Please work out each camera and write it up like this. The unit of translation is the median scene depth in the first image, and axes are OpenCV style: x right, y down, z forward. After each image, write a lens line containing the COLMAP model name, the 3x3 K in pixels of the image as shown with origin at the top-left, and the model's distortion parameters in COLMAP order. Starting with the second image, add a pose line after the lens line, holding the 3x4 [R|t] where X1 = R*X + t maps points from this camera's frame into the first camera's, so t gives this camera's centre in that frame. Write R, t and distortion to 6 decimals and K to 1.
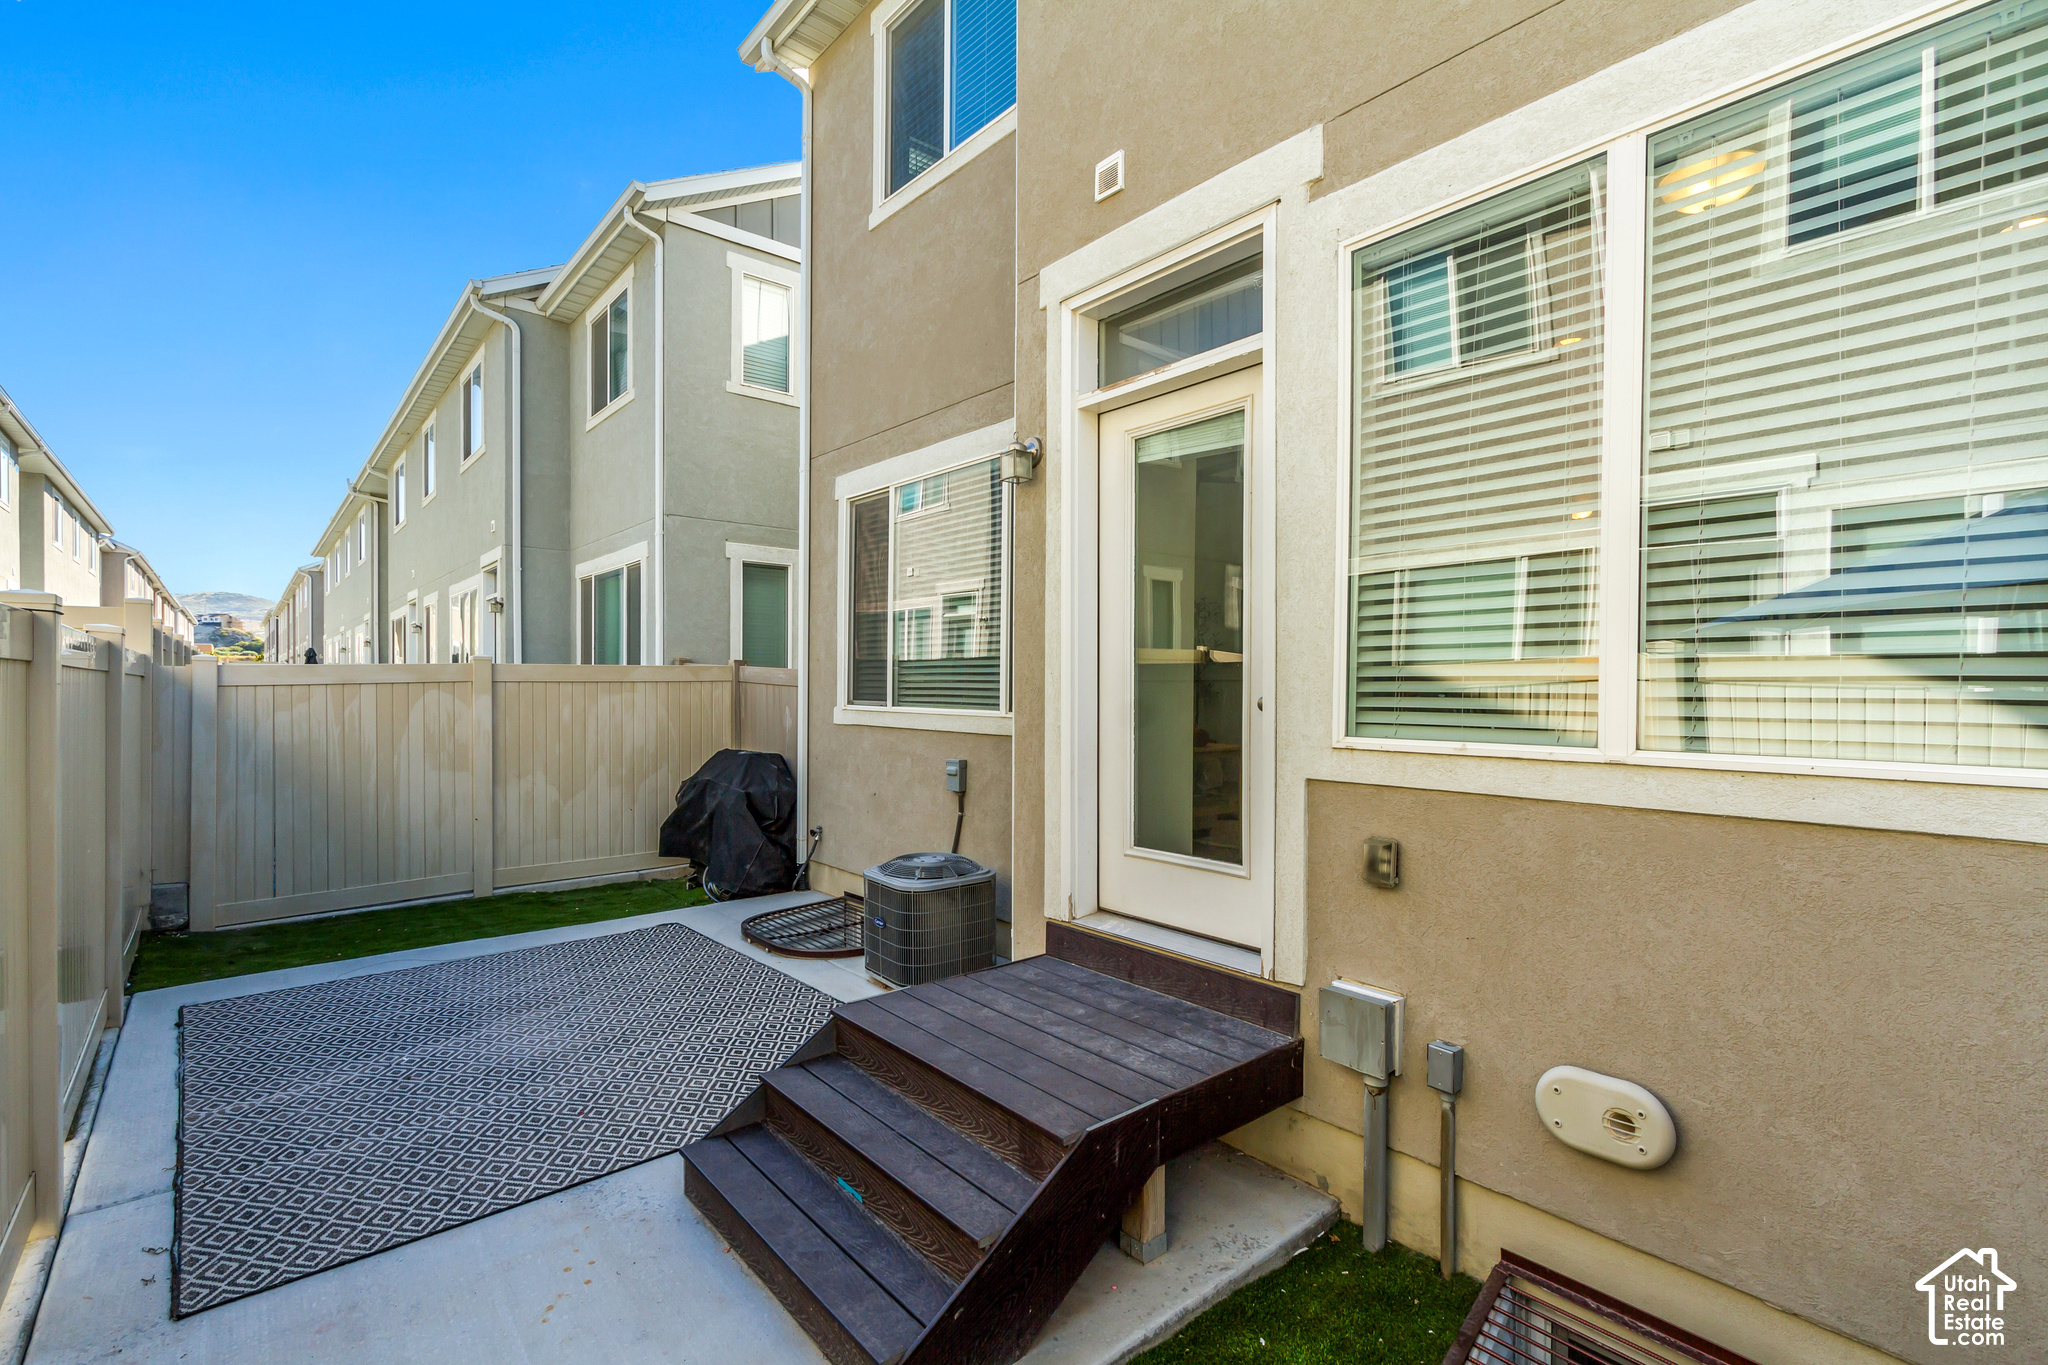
lens RADIAL K [[946.5, 0, 1027.6], [0, 946.5, 696.6], [0, 0, 1]] dist [0.001225, -0.000920]
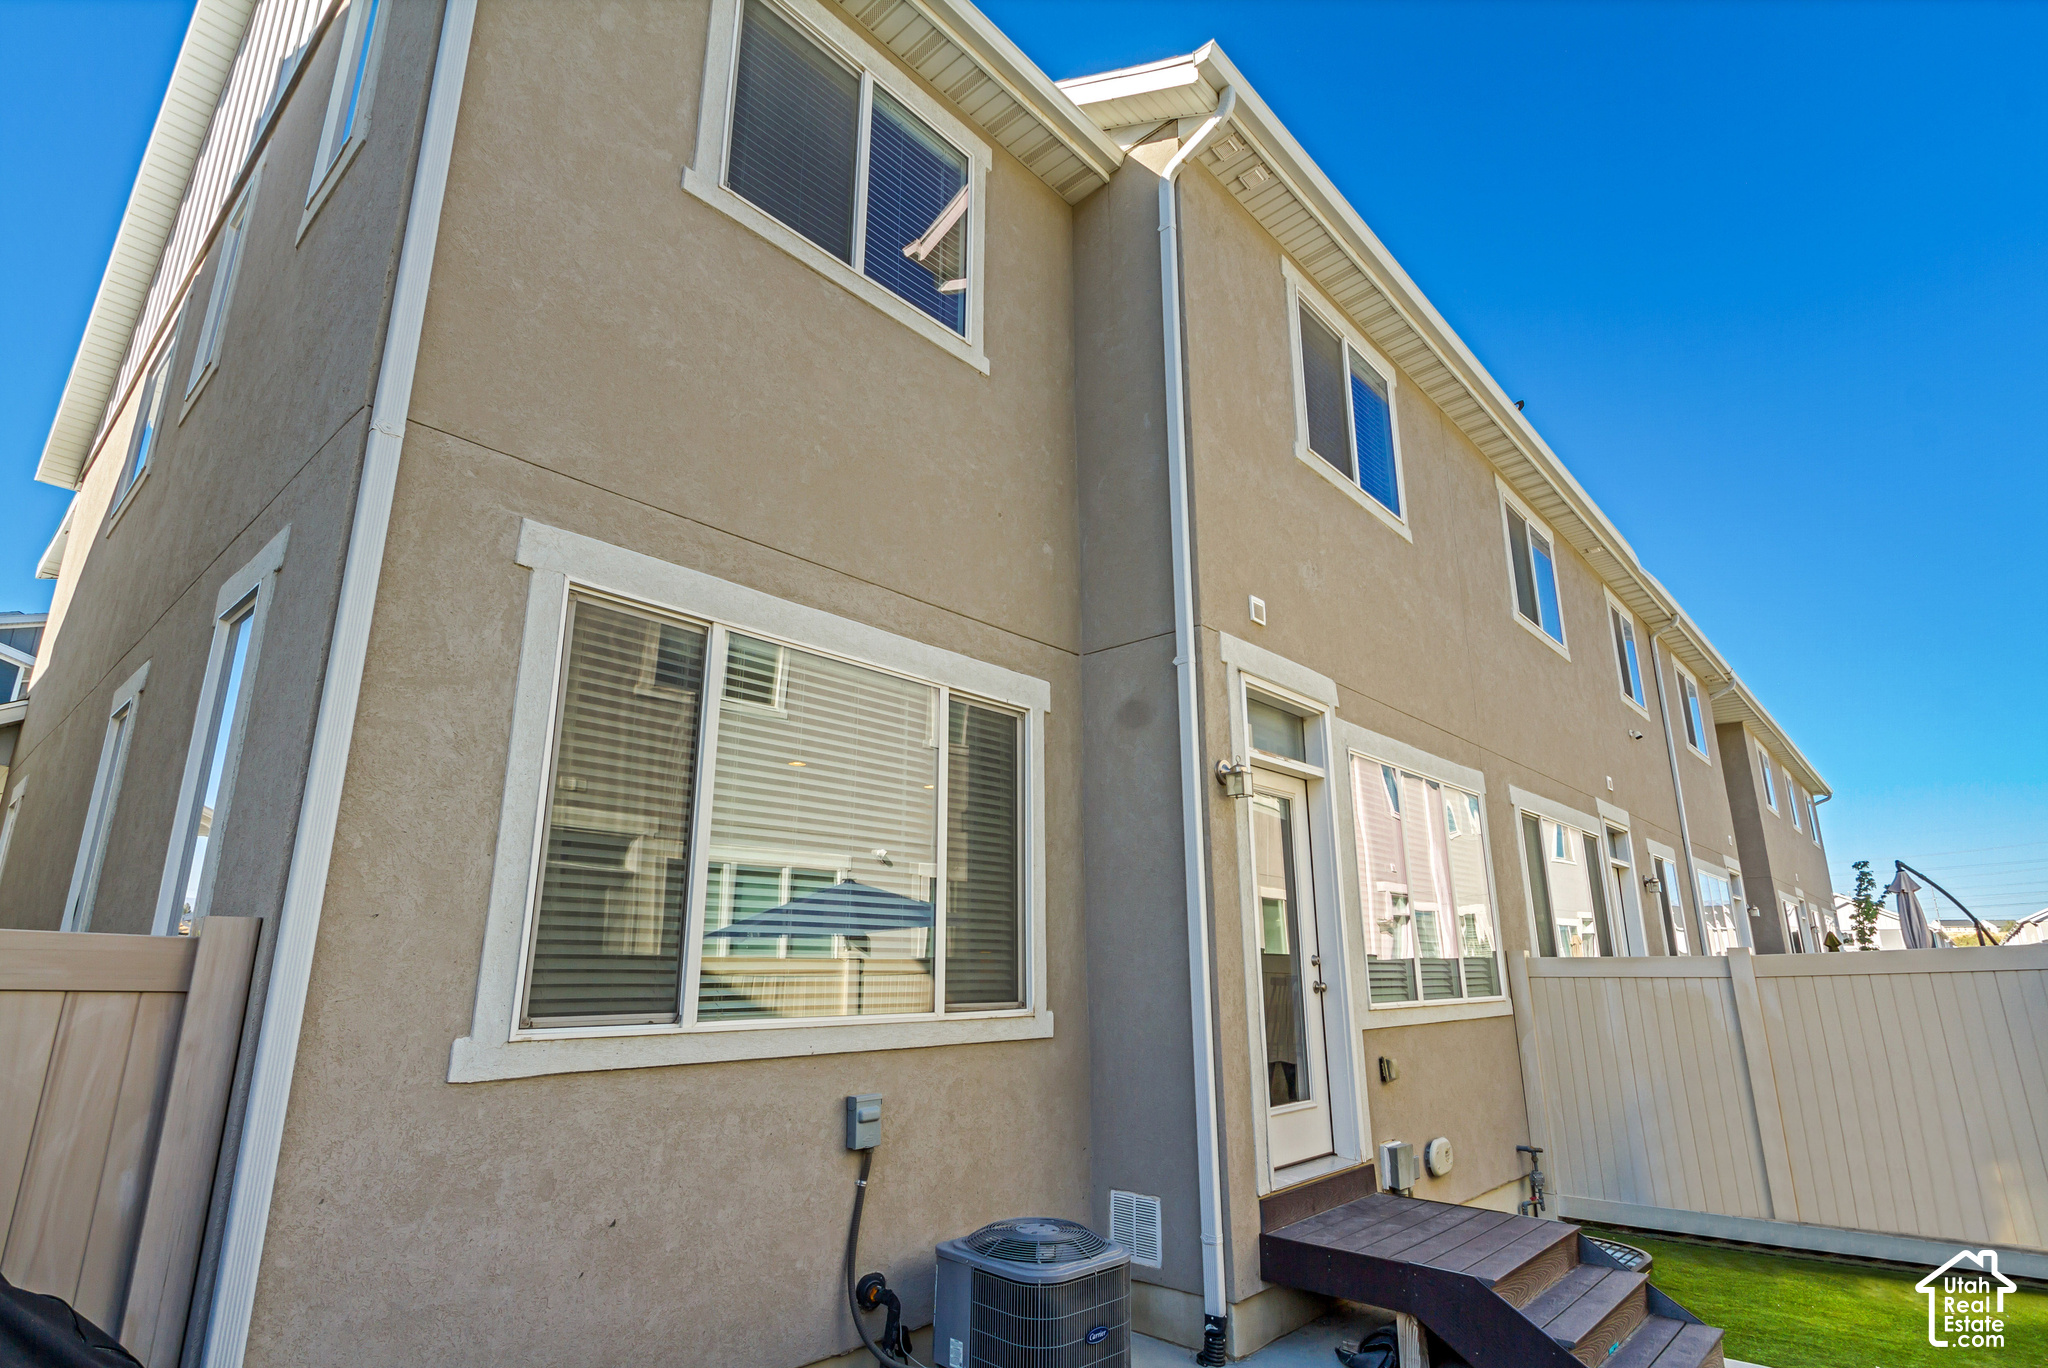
lens RADIAL K [[1022.2, 0, 1024.0], [0, 1022.2, 684.0], [0, 0, 1]] dist [0.011939, -0.006878]
pose [[-0.144572, 0.256259, 0.955735, -0.845412], [0.007883, 0.966150, -0.257859, -0.025440], [-0.989463, -0.029745, -0.141699, 0.999360]]
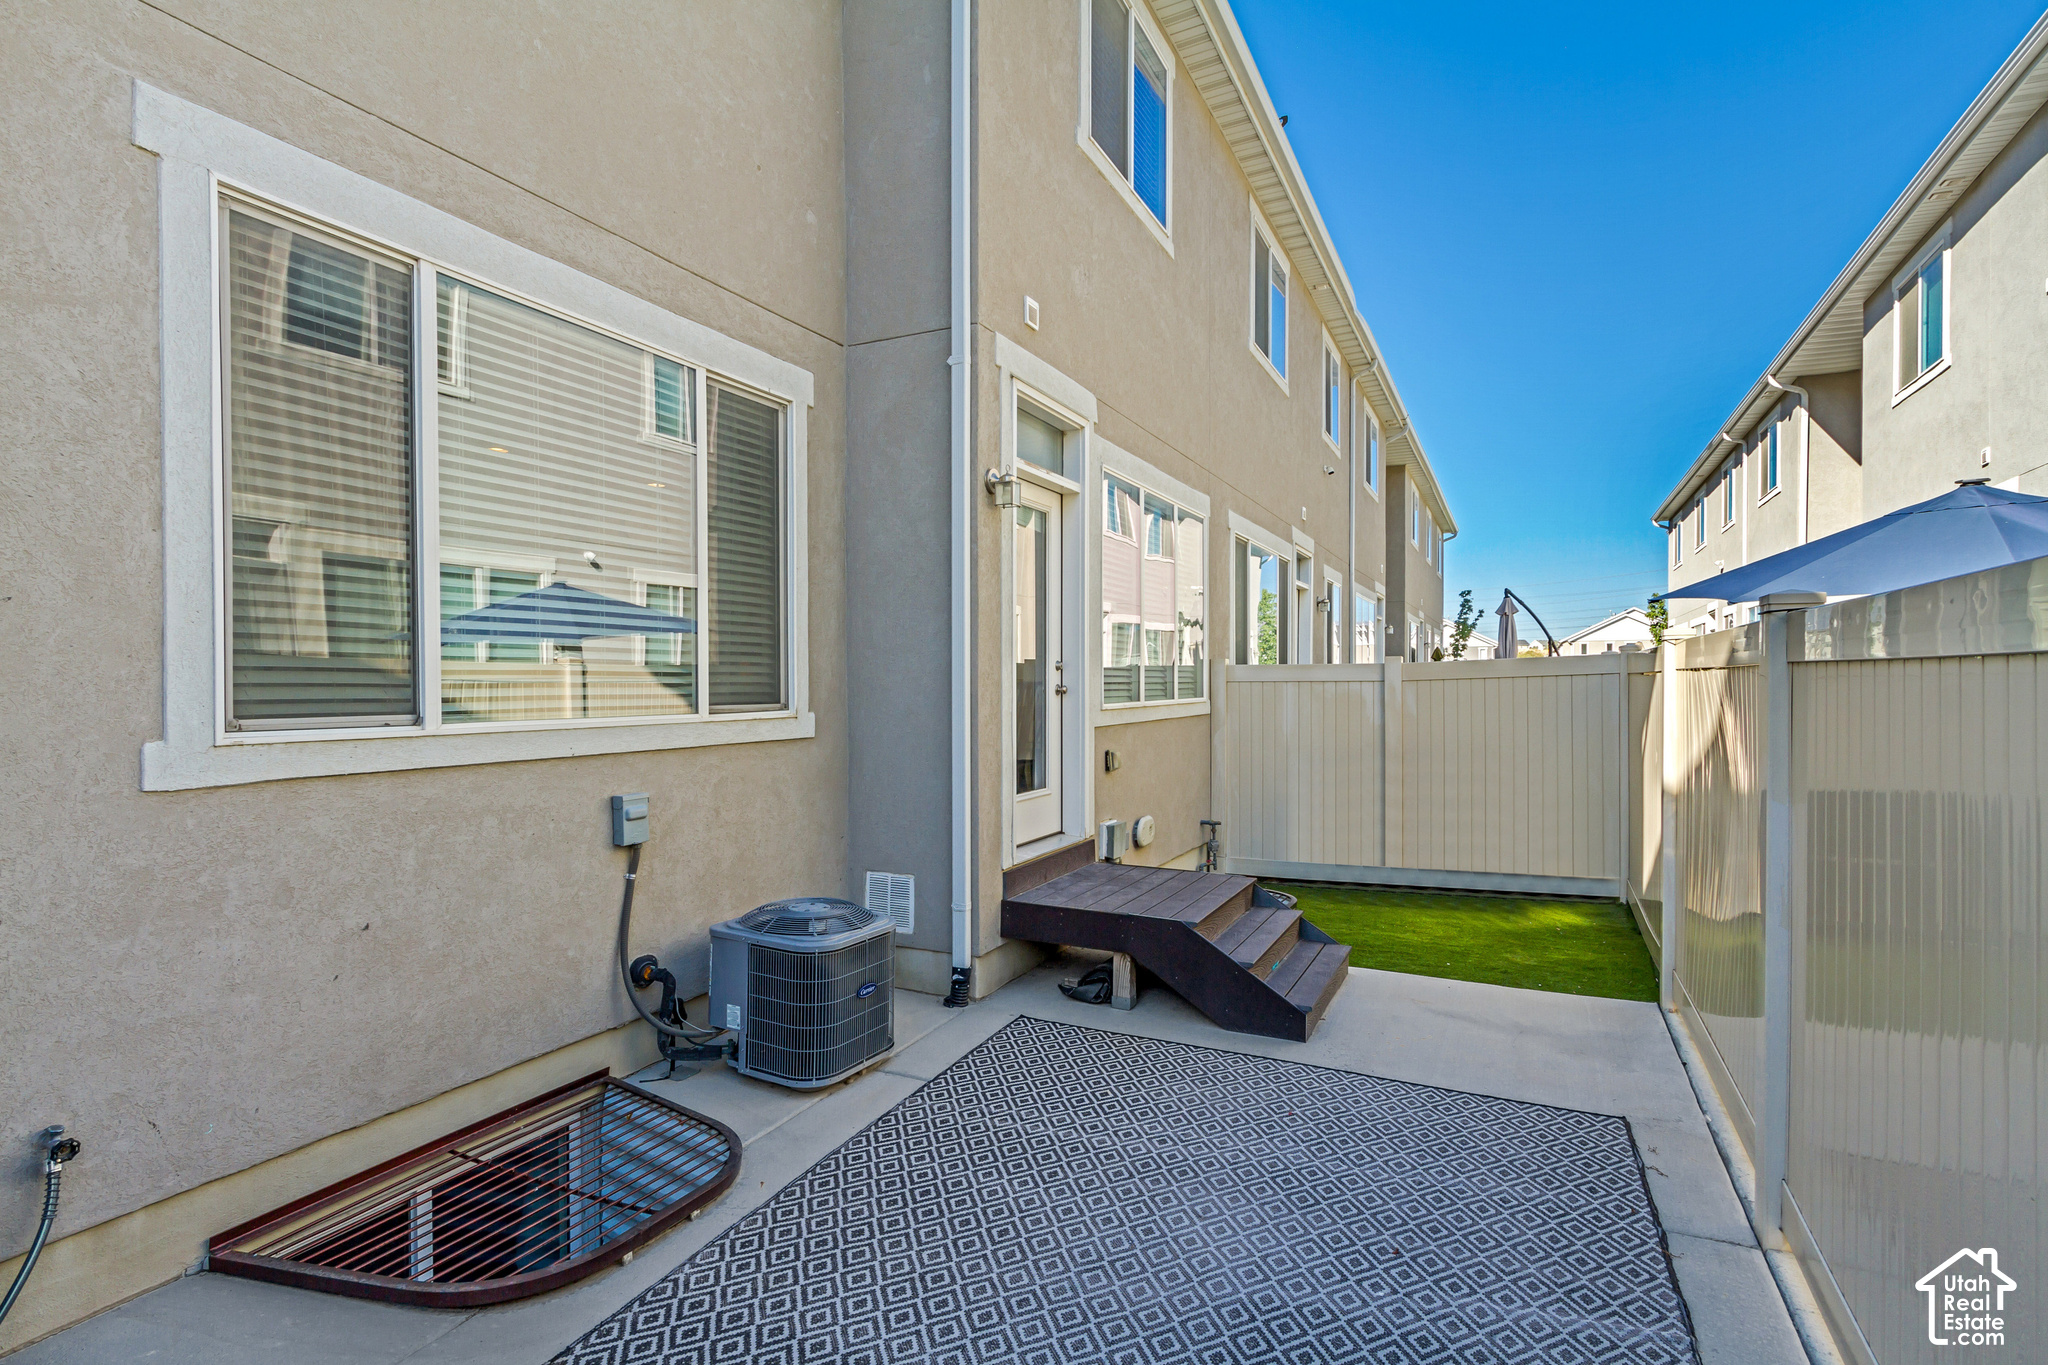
lens RADIAL K [[1028.1, 0, 1017.1], [0, 1028.1, 680.1], [0, 0, 1]] dist [0.003504, -0.001989]
pose [[-0.406691, -0.009819, 0.913513, -0.820427], [0.005011, 0.999903, 0.012979, -0.019176], [-0.913552, 0.009856, -0.406603, 1.042568]]
